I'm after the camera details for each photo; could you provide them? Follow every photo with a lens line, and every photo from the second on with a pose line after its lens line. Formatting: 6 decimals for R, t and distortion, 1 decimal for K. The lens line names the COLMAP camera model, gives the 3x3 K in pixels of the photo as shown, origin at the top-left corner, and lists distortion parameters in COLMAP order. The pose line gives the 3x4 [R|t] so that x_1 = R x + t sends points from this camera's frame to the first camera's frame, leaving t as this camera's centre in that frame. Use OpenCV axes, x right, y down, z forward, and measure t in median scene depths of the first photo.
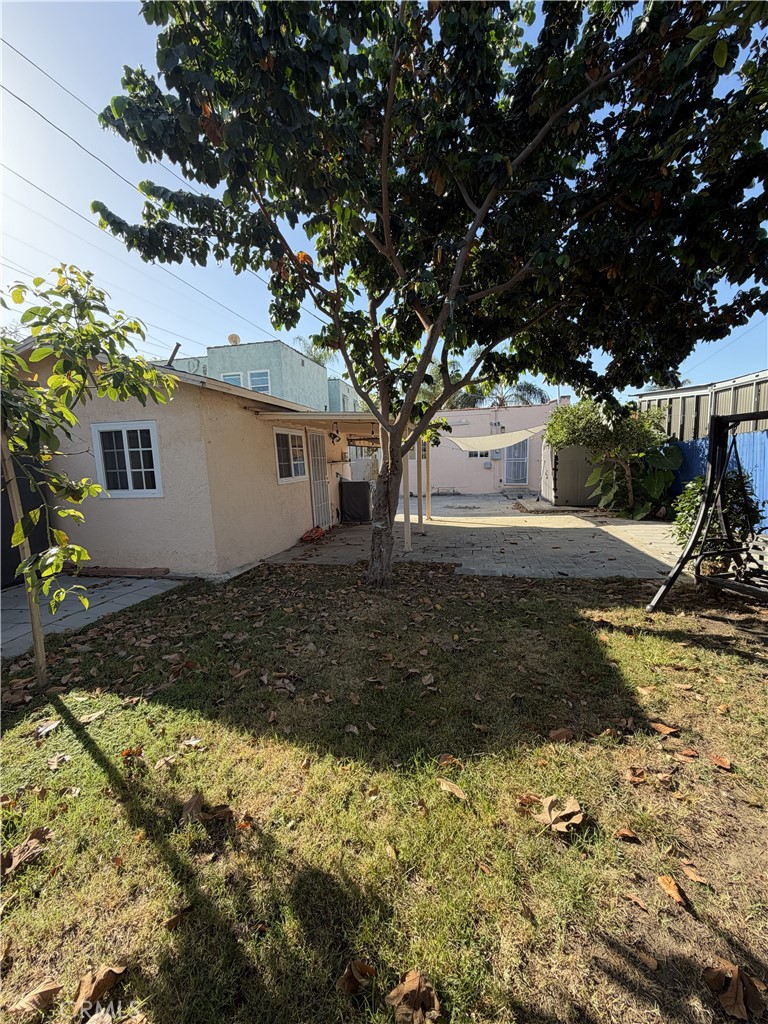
lens RADIAL K [[407.0, 0, 384.4], [0, 407.0, 509.8], [0, 0, 1]] dist [-0.000380, -0.000056]
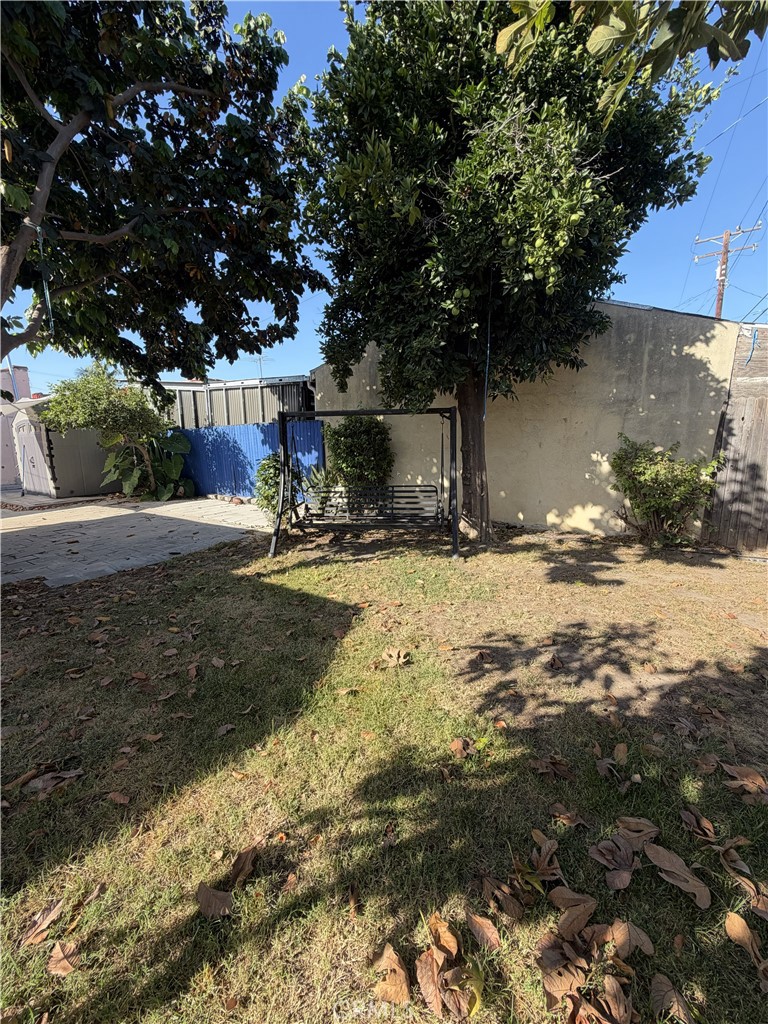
lens RADIAL K [[407.0, 0, 384.4], [0, 407.0, 509.8], [0, 0, 1]] dist [-0.000380, -0.000056]
pose [[0.346359, -0.136824, 0.928070, -0.452048], [0.109742, 0.988423, 0.104766, -0.001291], [-0.931661, 0.065561, 0.357365, 0.190889]]
